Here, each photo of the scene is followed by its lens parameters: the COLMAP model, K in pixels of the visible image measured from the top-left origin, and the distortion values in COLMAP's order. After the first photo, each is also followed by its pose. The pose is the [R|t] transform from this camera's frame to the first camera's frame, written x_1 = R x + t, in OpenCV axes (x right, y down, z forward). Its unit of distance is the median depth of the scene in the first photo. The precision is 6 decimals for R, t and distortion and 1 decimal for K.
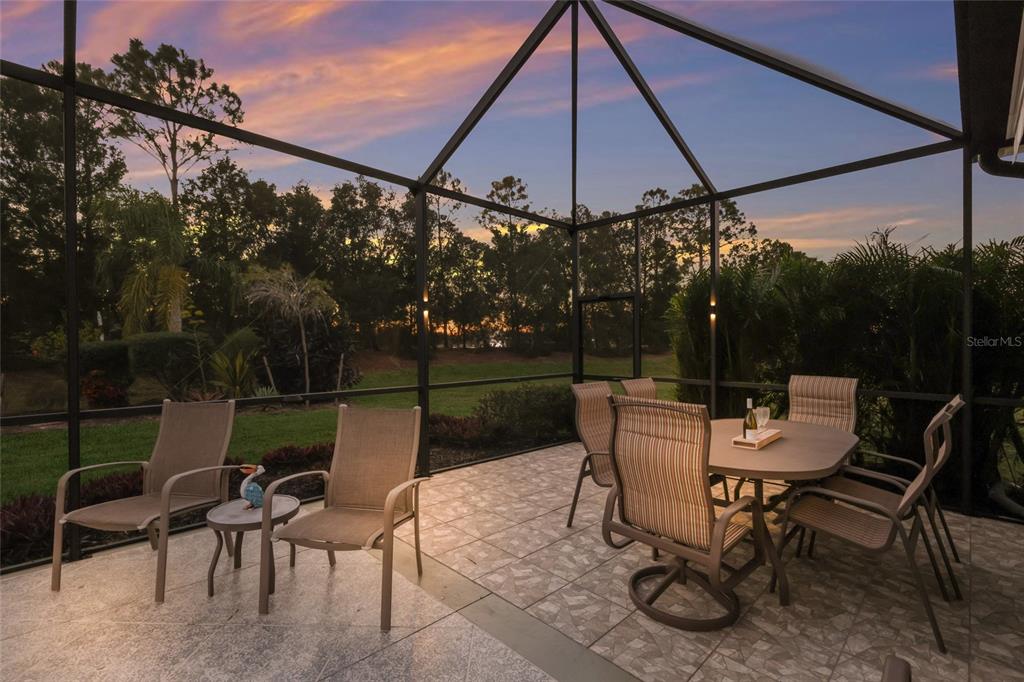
lens RADIAL K [[449.7, 0, 497.6], [0, 449.7, 342.5], [0, 0, 1]] dist [0.003127, 0.000652]
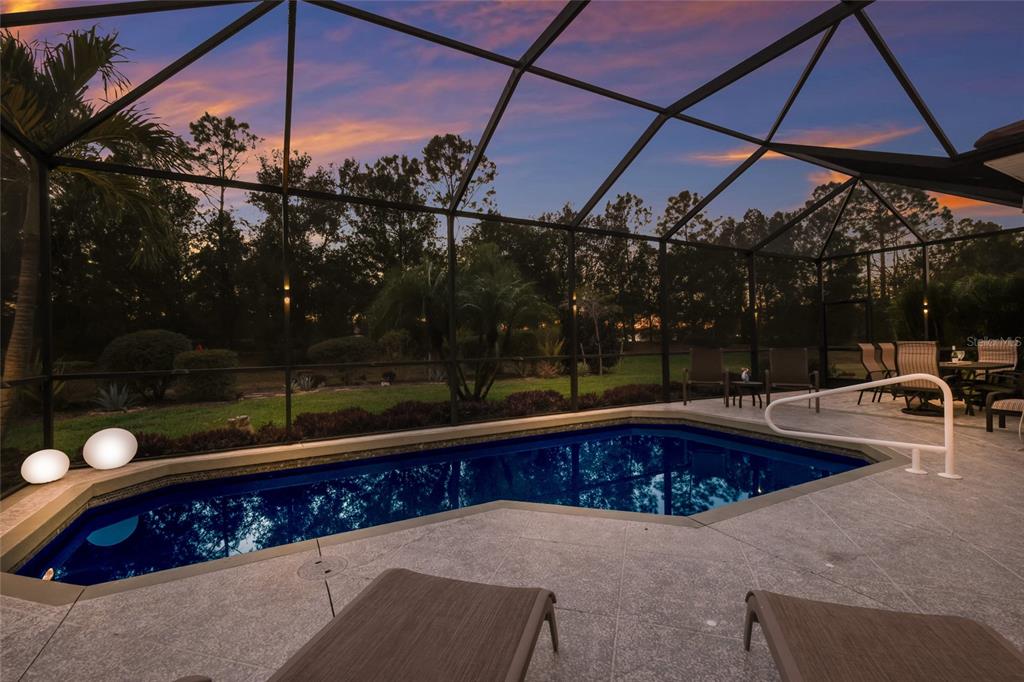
lens RADIAL K [[449.7, 0, 490.2], [0, 449.7, 350.2], [0, 0, 1]] dist [0.003127, 0.000652]
pose [[0.963033, -0.011251, -0.269148, -0.149578], [0.016348, 0.999727, 0.016701, 0.008367], [0.268887, -0.020484, 0.962954, -0.252063]]
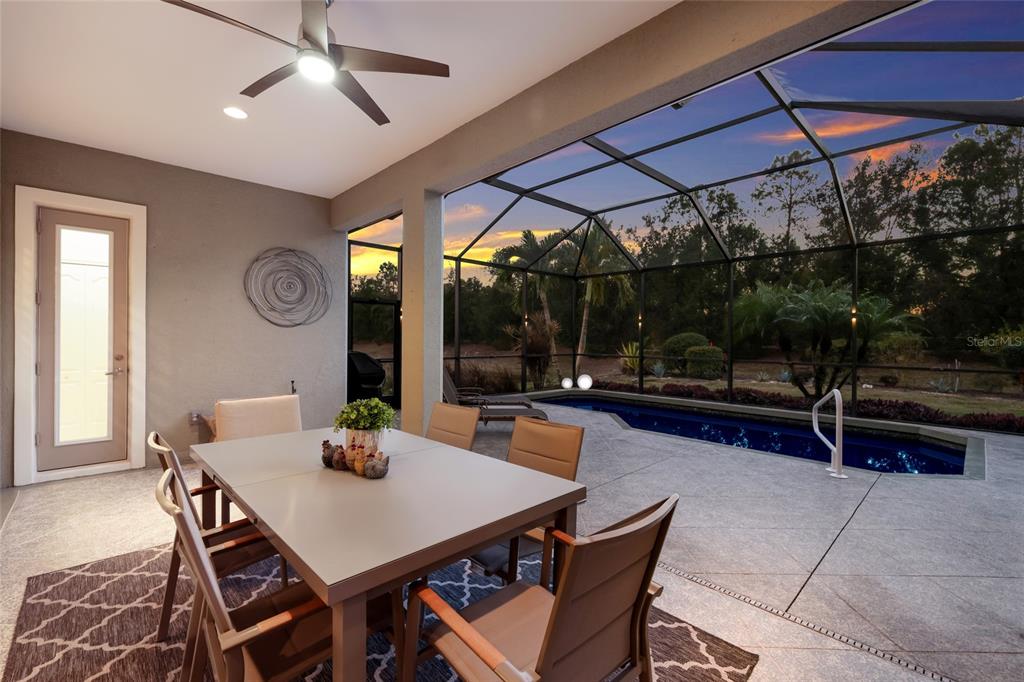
lens RADIAL K [[449.7, 0, 509.2], [0, 449.7, 338.7], [0, 0, 1]] dist [0.003127, 0.000652]
pose [[0.008554, 0.004075, -0.999955, 0.154902], [-0.010596, 0.999936, 0.003985, 0.000345], [0.999907, 0.010561, 0.008597, -0.200933]]
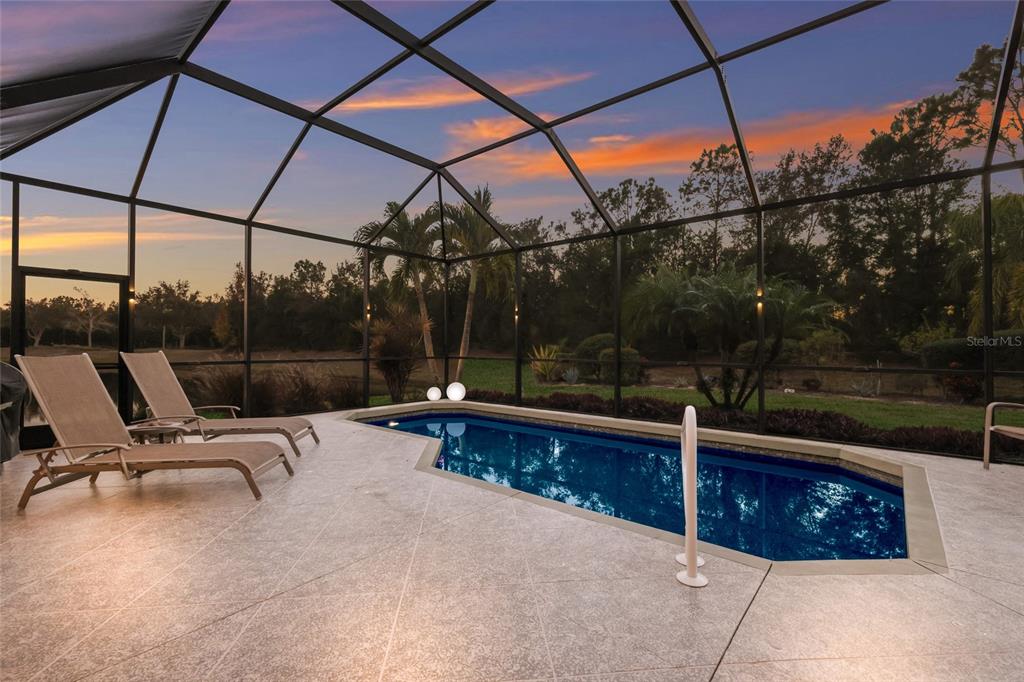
lens RADIAL K [[449.7, 0, 518.4], [0, 449.7, 342.3], [0, 0, 1]] dist [0.003127, 0.000652]
pose [[0.122275, -0.005098, -0.992483, 0.053830], [-0.005610, 0.999967, -0.005828, 0.008062], [0.992480, 0.006280, 0.122243, -0.105226]]
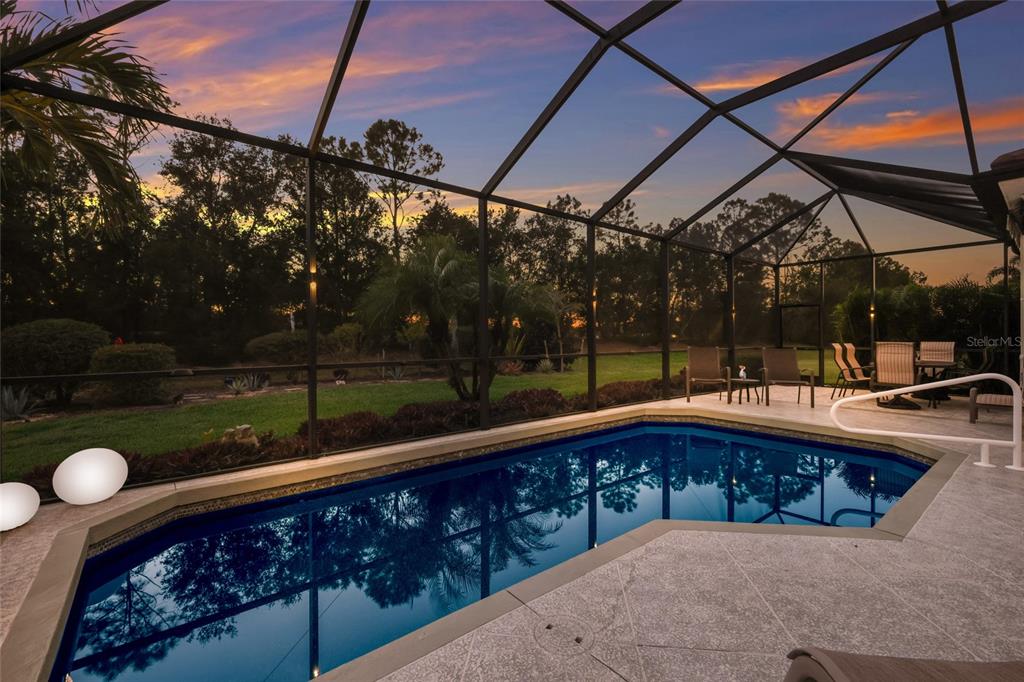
lens RADIAL K [[449.7, 0, 489.8], [0, 449.7, 344.9], [0, 0, 1]] dist [0.003127, 0.000652]
pose [[0.996151, -0.003784, -0.087576, -0.218787], [0.005045, 0.999887, 0.014177, 0.008088], [0.087512, -0.014564, 0.996057, -0.242378]]
